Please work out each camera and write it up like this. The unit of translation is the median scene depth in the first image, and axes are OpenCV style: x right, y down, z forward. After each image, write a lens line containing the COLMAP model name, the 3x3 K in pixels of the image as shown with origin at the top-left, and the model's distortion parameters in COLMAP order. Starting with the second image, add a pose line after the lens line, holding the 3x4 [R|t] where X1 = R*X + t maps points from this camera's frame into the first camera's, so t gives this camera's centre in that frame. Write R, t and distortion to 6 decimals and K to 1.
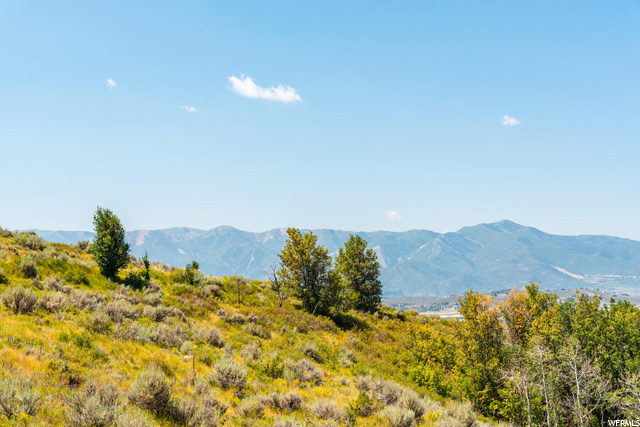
lens RADIAL K [[1016.9, 0, 322.2], [0, 1016.9, 215.2], [0, 0, 1]] dist [0.028312, 0.000000]
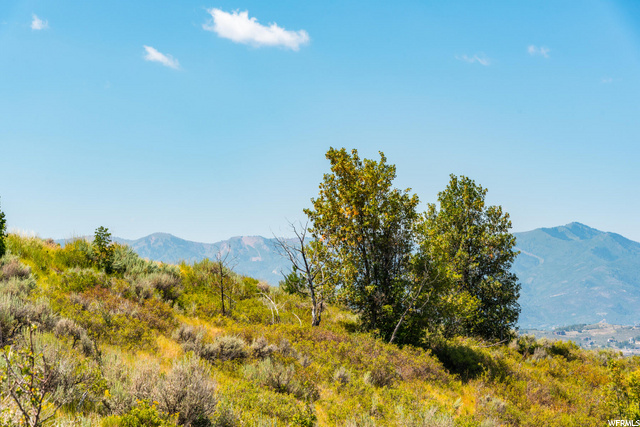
lens RADIAL K [[1498.8, 0, 321.6], [0, 1498.8, 216.2], [0, 0, 1]] dist [-0.111301, 0.000000]
pose [[0.999915, -0.004614, 0.012228, -0.044816], [0.004628, 0.999989, -0.001116, 0.042978], [-0.012222, 0.001173, 0.999925, 0.357756]]
